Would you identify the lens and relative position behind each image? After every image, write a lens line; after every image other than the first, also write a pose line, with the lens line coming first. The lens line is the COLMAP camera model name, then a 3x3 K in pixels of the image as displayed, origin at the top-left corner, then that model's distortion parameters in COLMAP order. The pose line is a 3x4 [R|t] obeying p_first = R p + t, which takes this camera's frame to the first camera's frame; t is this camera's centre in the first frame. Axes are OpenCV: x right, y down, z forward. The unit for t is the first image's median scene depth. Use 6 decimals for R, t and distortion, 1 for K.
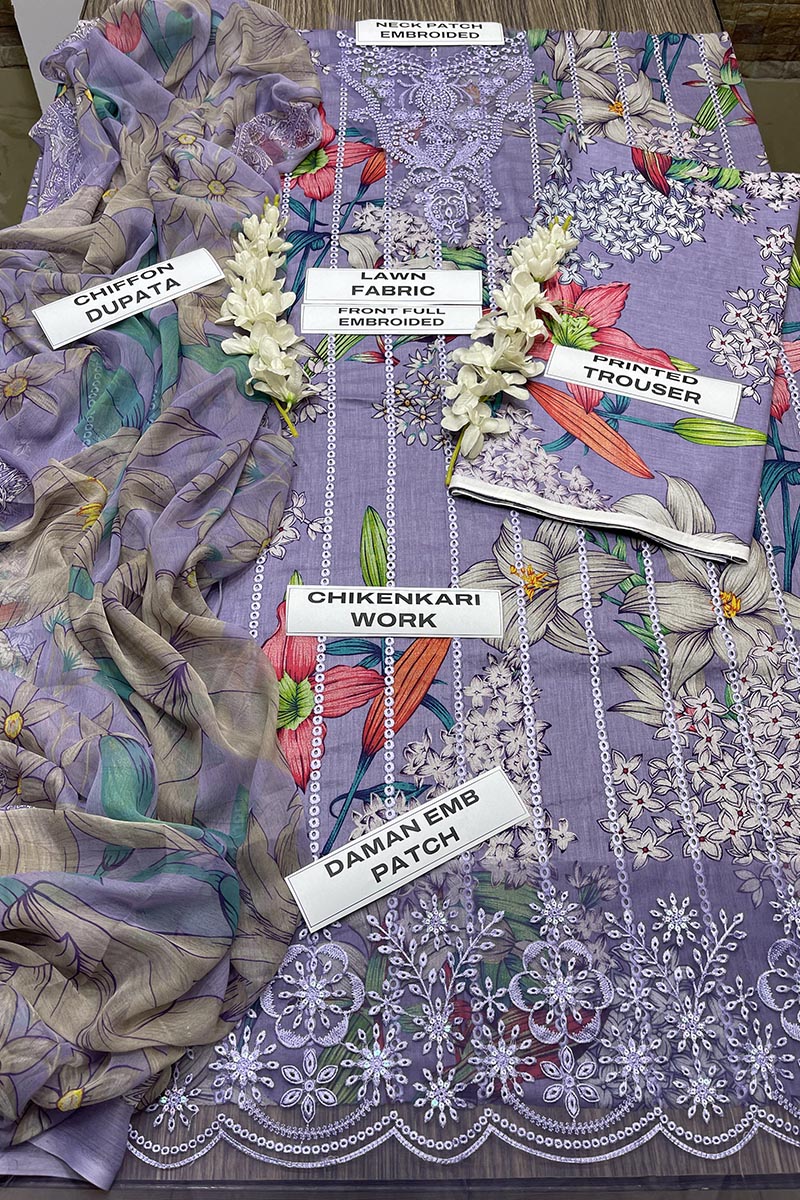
lens RADIAL K [[983.8, 0, 381.7], [0, 983.8, 599.3], [0, 0, 1]] dist [0.065802, -0.132000]
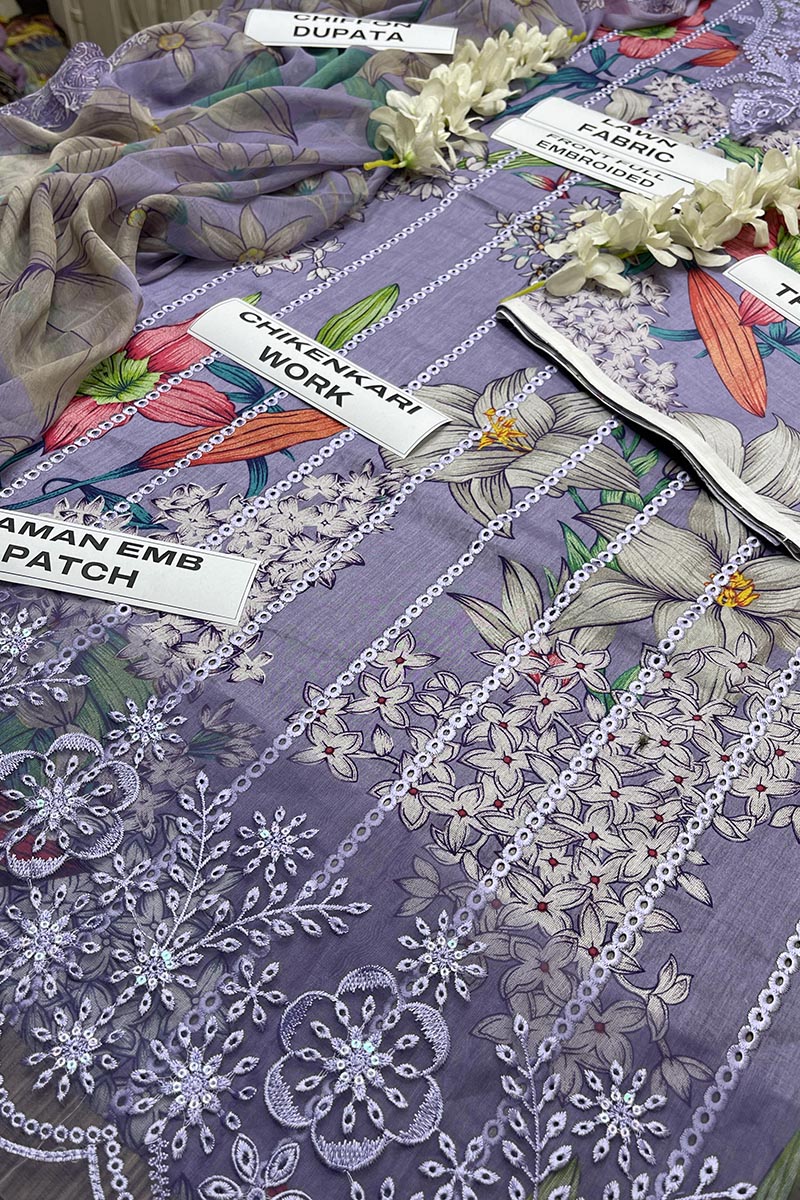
lens RADIAL K [[1081.7, 0, 400.0], [0, 1081.7, 600.0], [0, 0, 1]] dist [0.071229, -0.174163]
pose [[0.771389, 0.478654, -0.419343, 0.501897], [-0.557007, 0.826530, -0.081192, 0.190425], [0.307737, 0.296208, 0.904190, 0.342845]]
